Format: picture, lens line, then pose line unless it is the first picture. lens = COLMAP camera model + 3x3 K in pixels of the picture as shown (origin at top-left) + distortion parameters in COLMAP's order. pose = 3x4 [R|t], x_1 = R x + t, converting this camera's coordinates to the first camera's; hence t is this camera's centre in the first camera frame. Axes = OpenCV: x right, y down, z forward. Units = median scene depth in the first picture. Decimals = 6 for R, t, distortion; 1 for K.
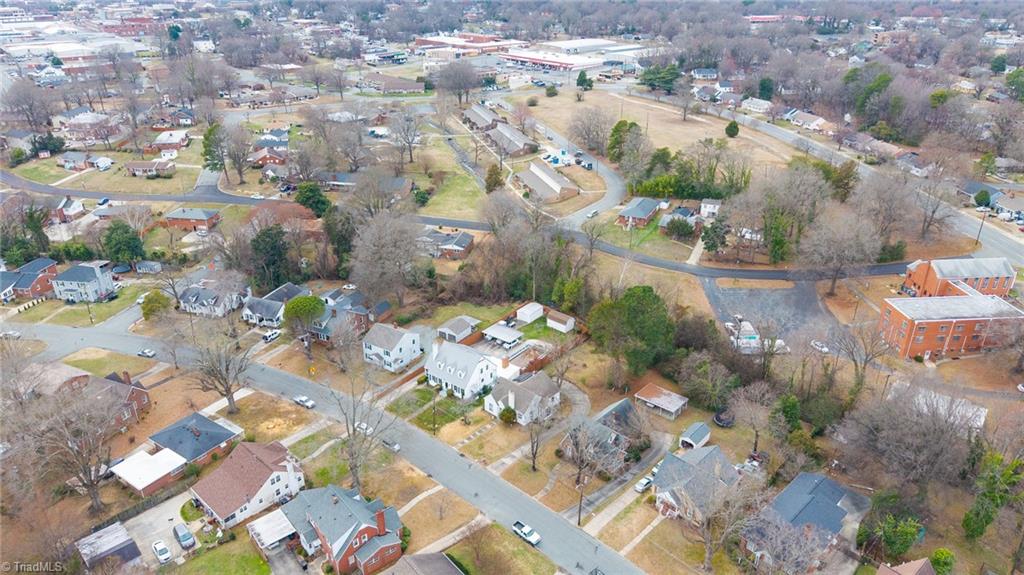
lens RADIAL K [[685.6, 0, 512.0], [0, 685.6, 287.5], [0, 0, 1]] dist [0.083451, -0.138134]
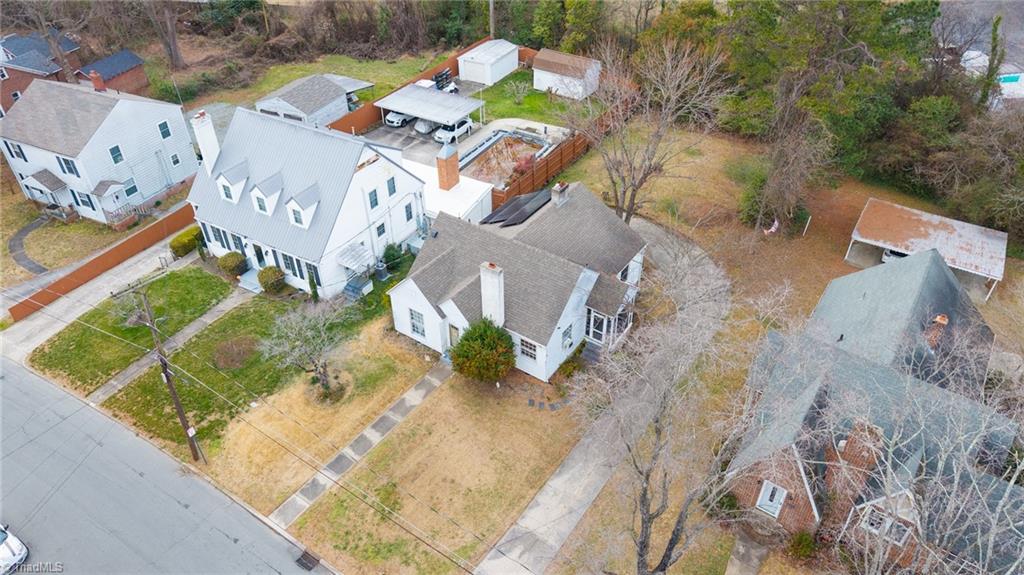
lens RADIAL K [[685.6, 0, 512.0], [0, 685.6, 287.5], [0, 0, 1]] dist [0.083451, -0.138134]
pose [[0.991260, -0.084855, 0.101016, -0.016194], [0.060051, 0.971992, 0.227212, 0.083764], [-0.117467, -0.219160, 0.968592, 0.614196]]
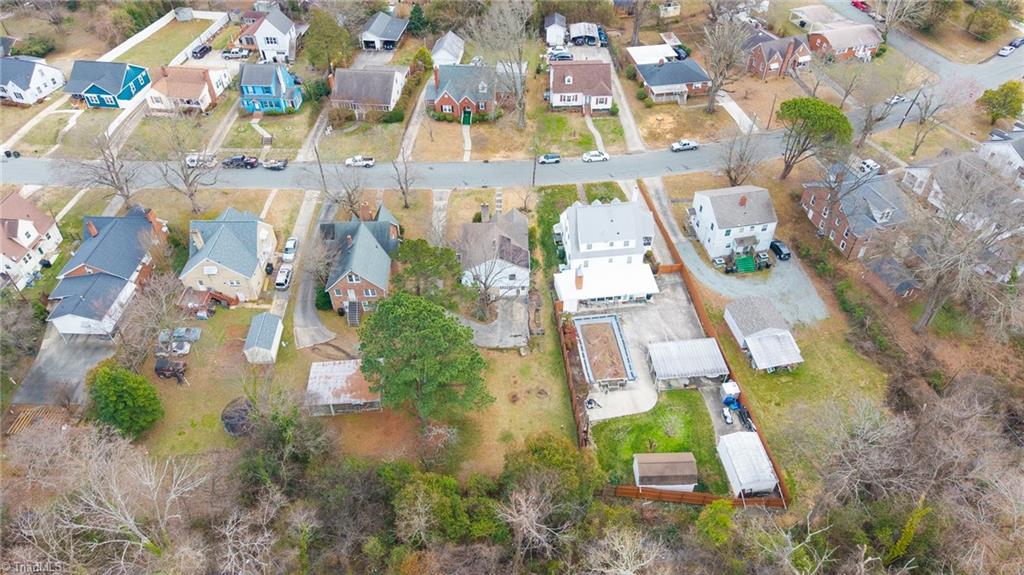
lens RADIAL K [[685.6, 0, 512.0], [0, 685.6, 287.5], [0, 0, 1]] dist [0.083451, -0.138134]
pose [[-0.723767, 0.486916, -0.488952, 0.322689], [-0.273796, 0.447775, 0.851195, -0.378552], [0.633401, 0.749940, -0.190770, 1.008109]]
